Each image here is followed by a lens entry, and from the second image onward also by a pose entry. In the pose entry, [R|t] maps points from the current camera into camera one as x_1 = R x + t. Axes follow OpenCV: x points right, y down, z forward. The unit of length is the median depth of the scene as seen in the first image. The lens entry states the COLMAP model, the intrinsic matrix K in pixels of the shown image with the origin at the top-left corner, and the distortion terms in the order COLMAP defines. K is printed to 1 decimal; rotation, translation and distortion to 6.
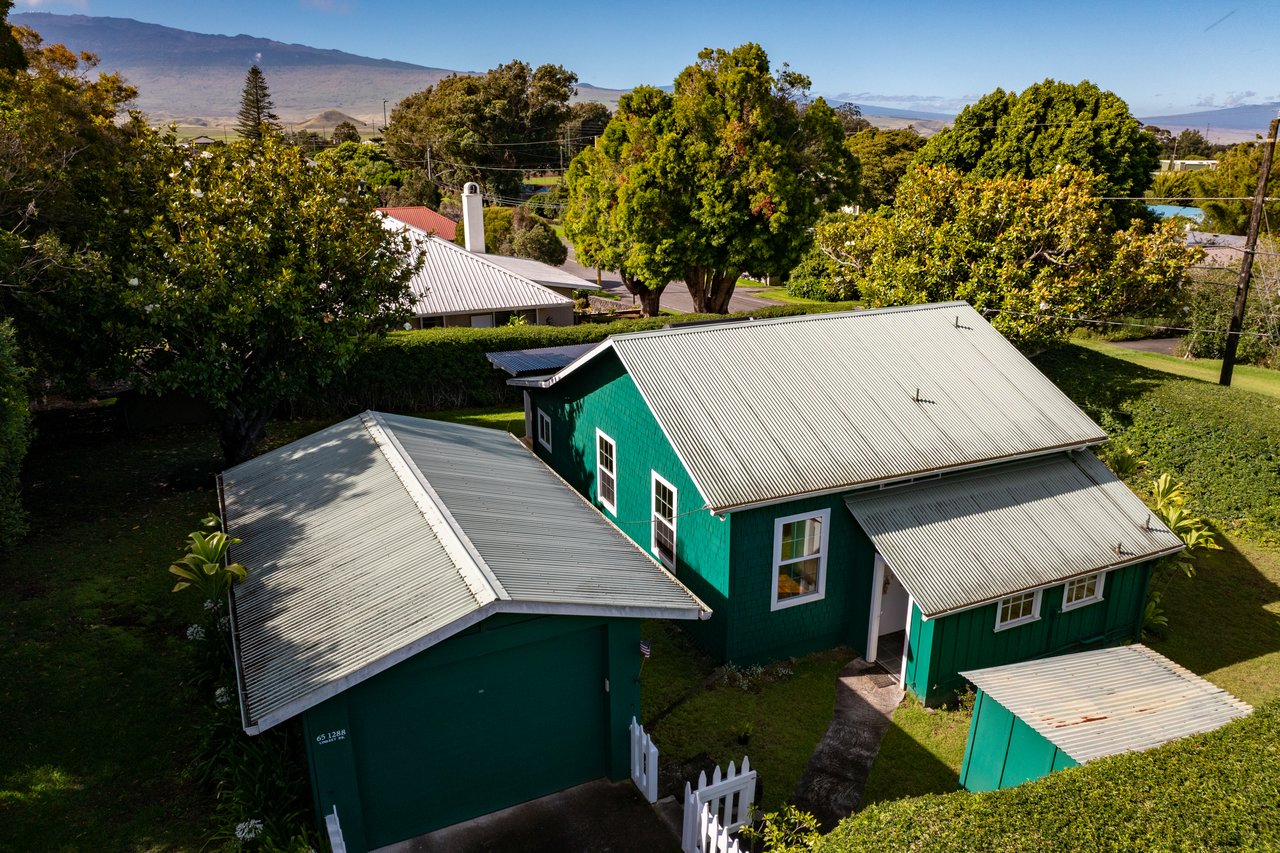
lens RADIAL K [[890.0, 0, 645.3], [0, 890.0, 426.2], [0, 0, 1]] dist [-0.043996, 0.014765]
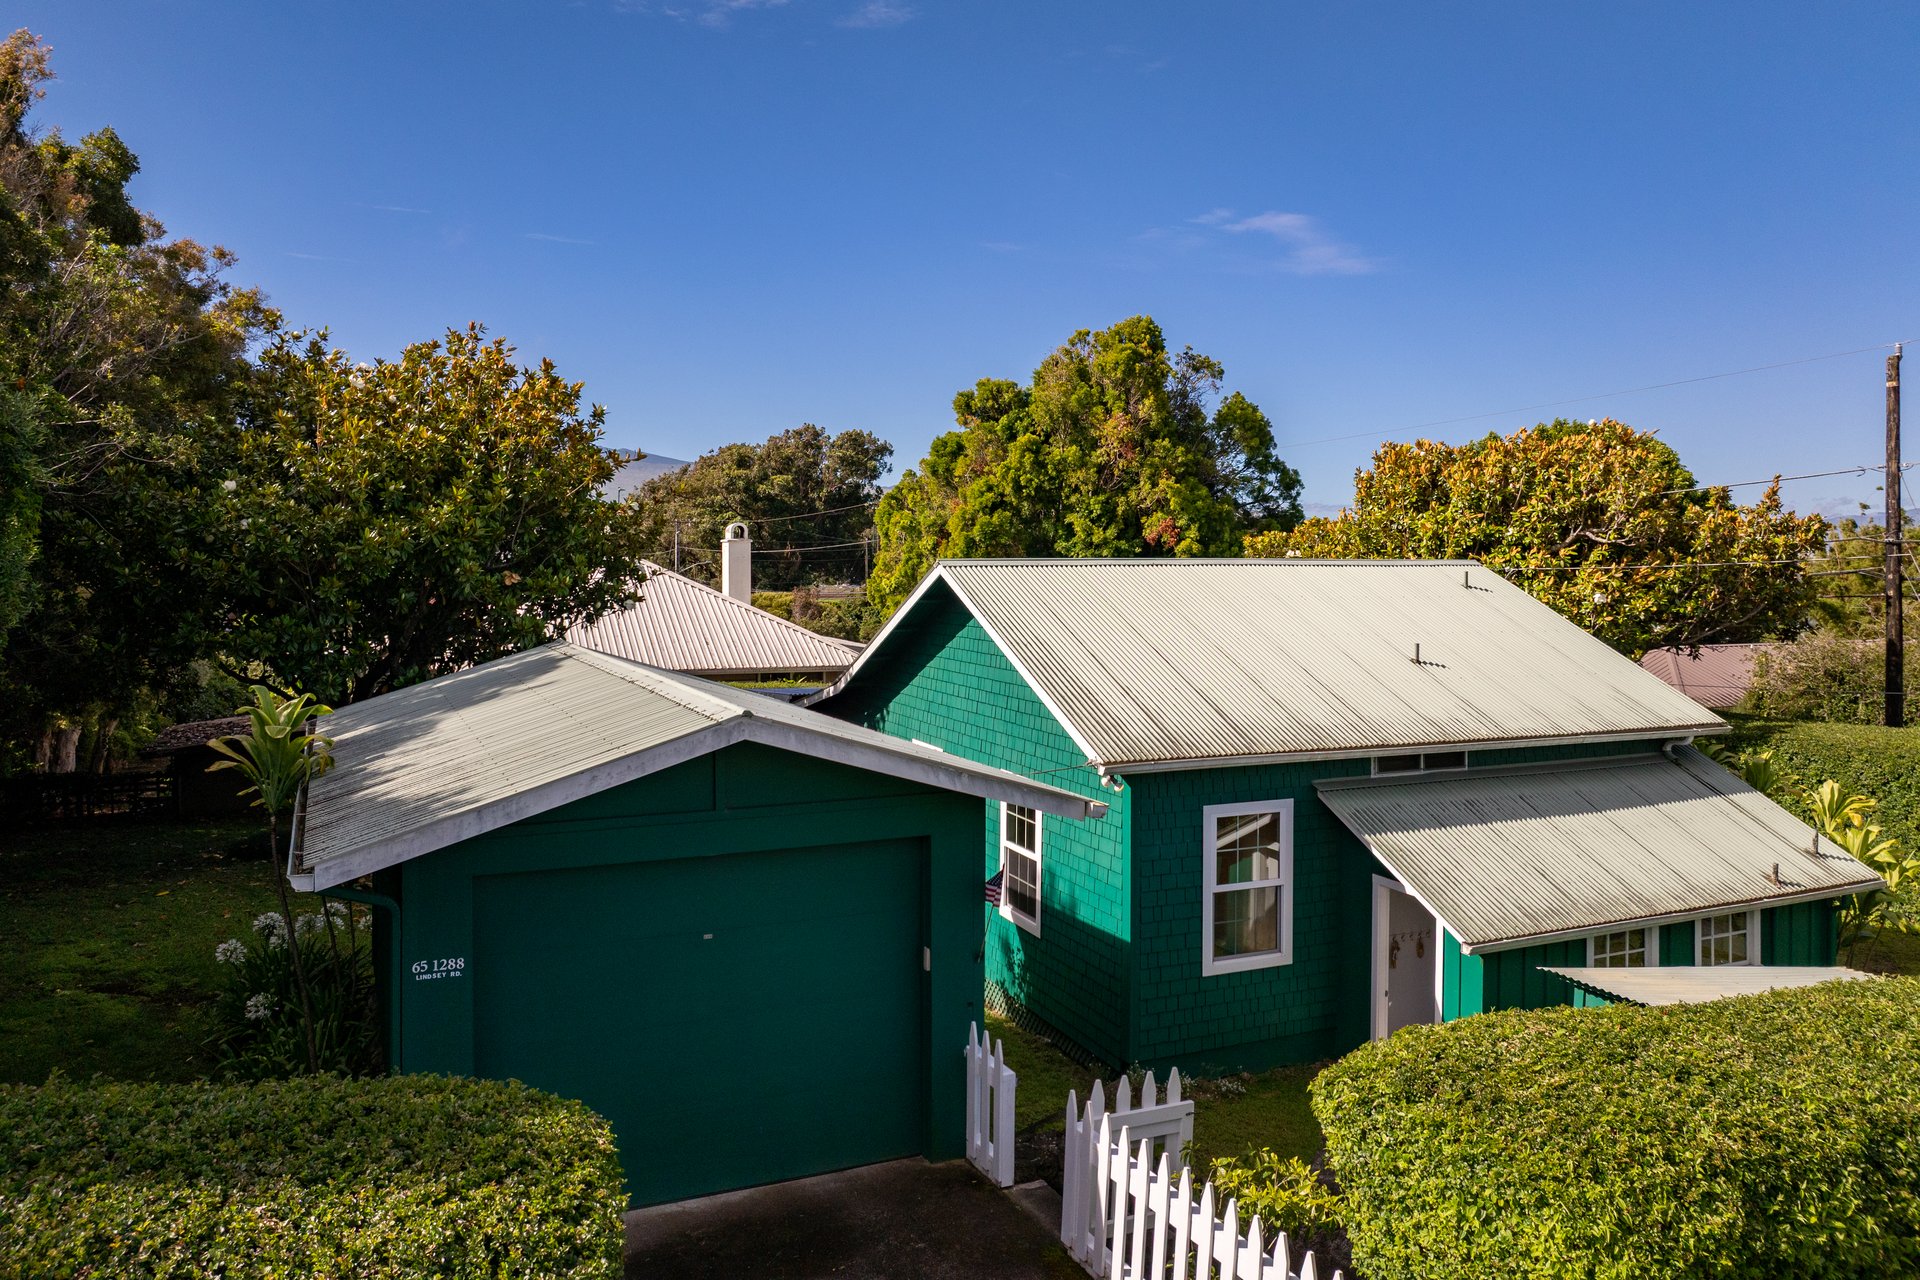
lens RADIAL K [[1335.0, 0, 971.2], [0, 1335.0, 553.4], [0, 0, 1]] dist [-0.043996, 0.014765]
pose [[0.999889, 0.009058, -0.011834, -0.002627], [-0.012274, 0.950903, -0.309245, 0.121622], [0.008452, 0.309356, 0.950909, 0.039539]]
